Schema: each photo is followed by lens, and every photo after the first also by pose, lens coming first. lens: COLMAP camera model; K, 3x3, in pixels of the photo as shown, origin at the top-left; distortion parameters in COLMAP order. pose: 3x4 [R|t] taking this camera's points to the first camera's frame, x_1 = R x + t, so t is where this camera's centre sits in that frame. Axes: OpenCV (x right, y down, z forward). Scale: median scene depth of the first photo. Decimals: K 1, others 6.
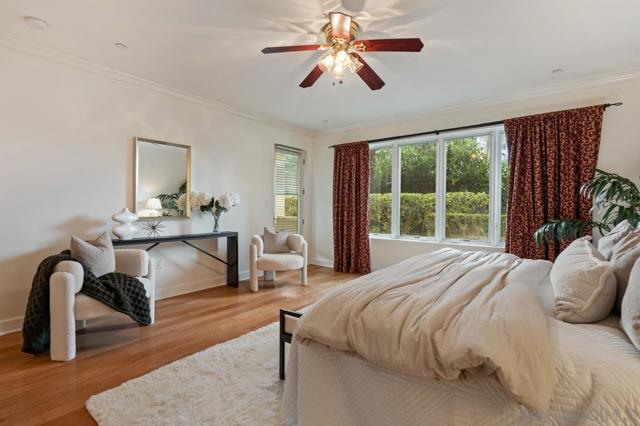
lens RADIAL K [[297.9, 0, 321.6], [0, 297.9, 208.5], [0, 0, 1]] dist [-0.002011, -0.000180]
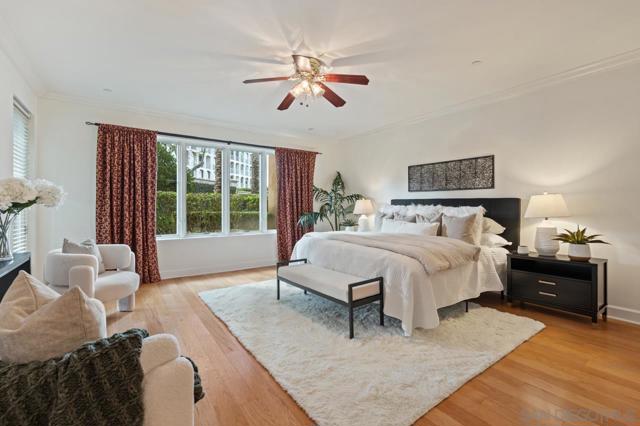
lens RADIAL K [[283.0, 0, 320.0], [0, 283.0, 213.0], [0, 0, 1]] dist [-0.003875, 0.000628]
pose [[0.272452, -0.032703, 0.961614, -0.584489], [0.008679, 0.999465, 0.031531, -0.008354], [-0.962130, -0.000245, 0.272590, 0.339800]]
